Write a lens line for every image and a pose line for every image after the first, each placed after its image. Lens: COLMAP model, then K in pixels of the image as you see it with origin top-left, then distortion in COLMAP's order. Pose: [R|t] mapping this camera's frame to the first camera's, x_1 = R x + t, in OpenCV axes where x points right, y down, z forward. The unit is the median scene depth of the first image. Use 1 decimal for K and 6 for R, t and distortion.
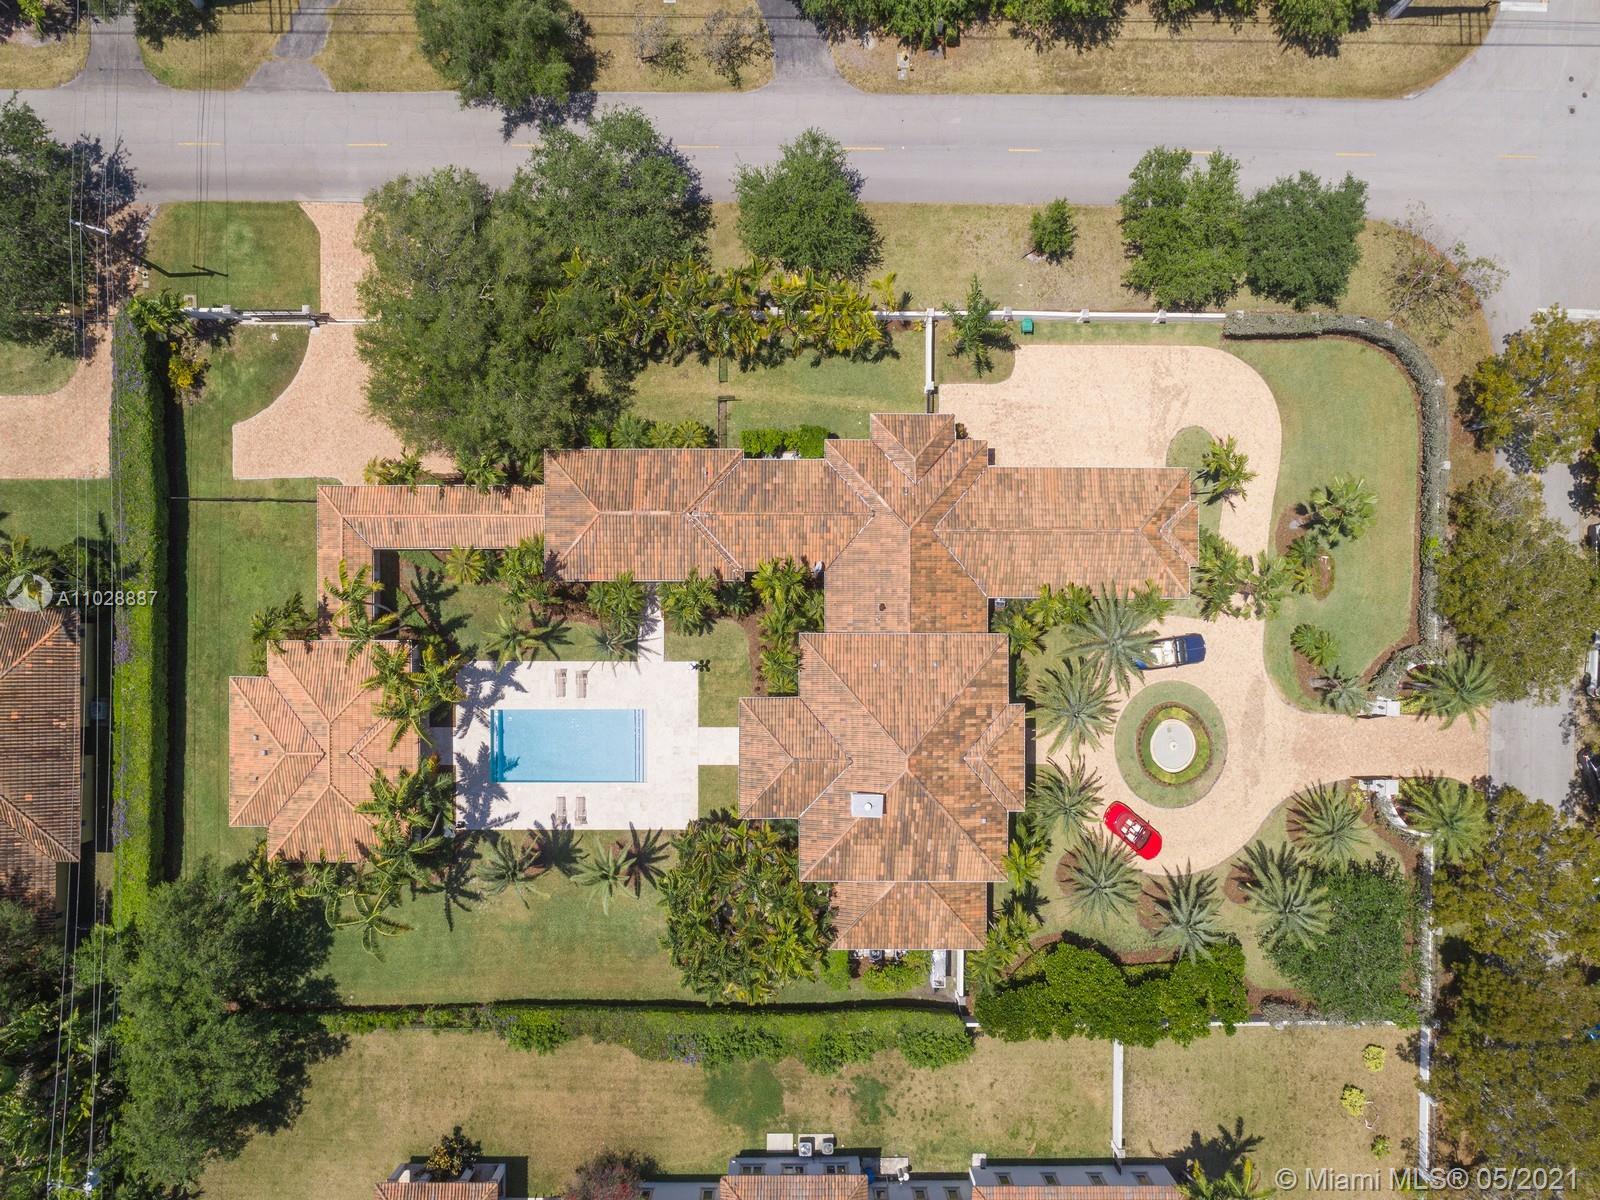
lens RADIAL K [[1116.4, 0, 799.0], [0, 1116.4, 615.9], [0, 0, 1]] dist [0.000657, 0.002131]
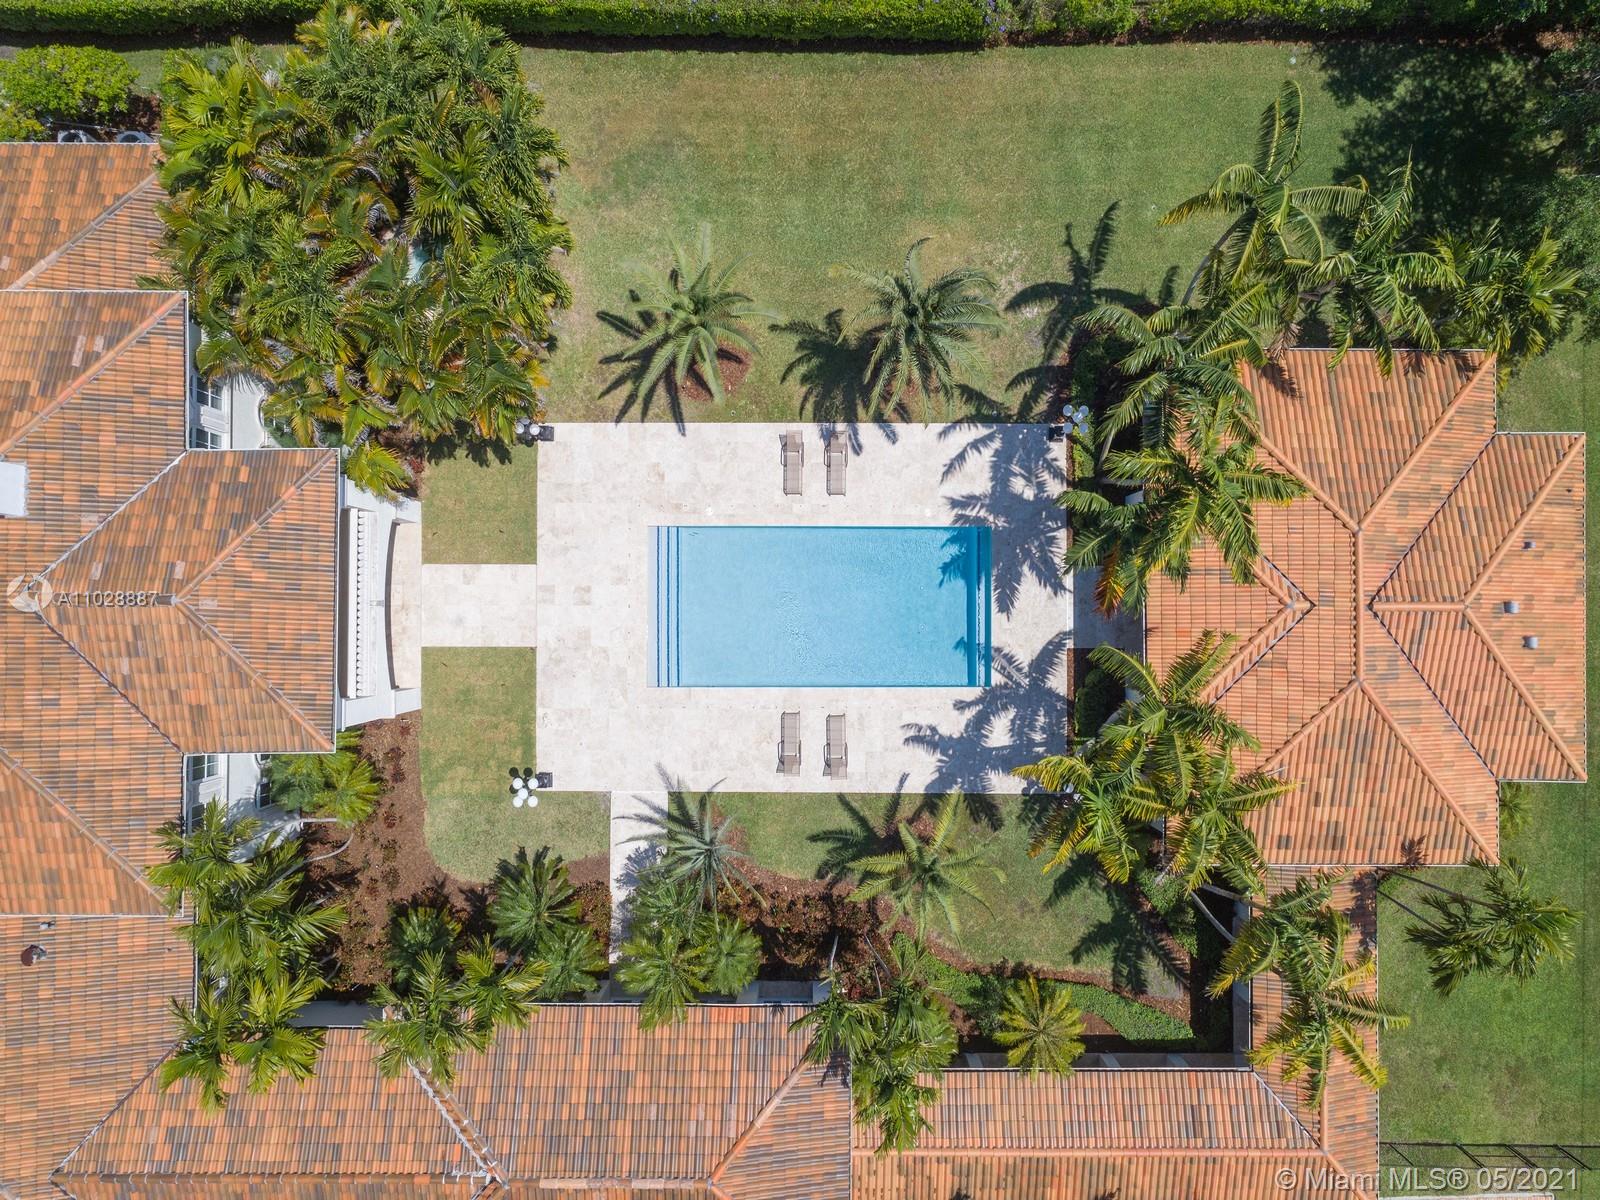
lens RADIAL K [[1116.4, 0, 799.0], [0, 1116.4, 615.9], [0, 0, 1]] dist [0.000657, 0.002131]
pose [[-0.999886, -0.004445, -0.014456, -0.191512], [0.004314, -0.999950, 0.009068, 0.108418], [-0.014496, 0.009005, 0.999854, 0.545070]]
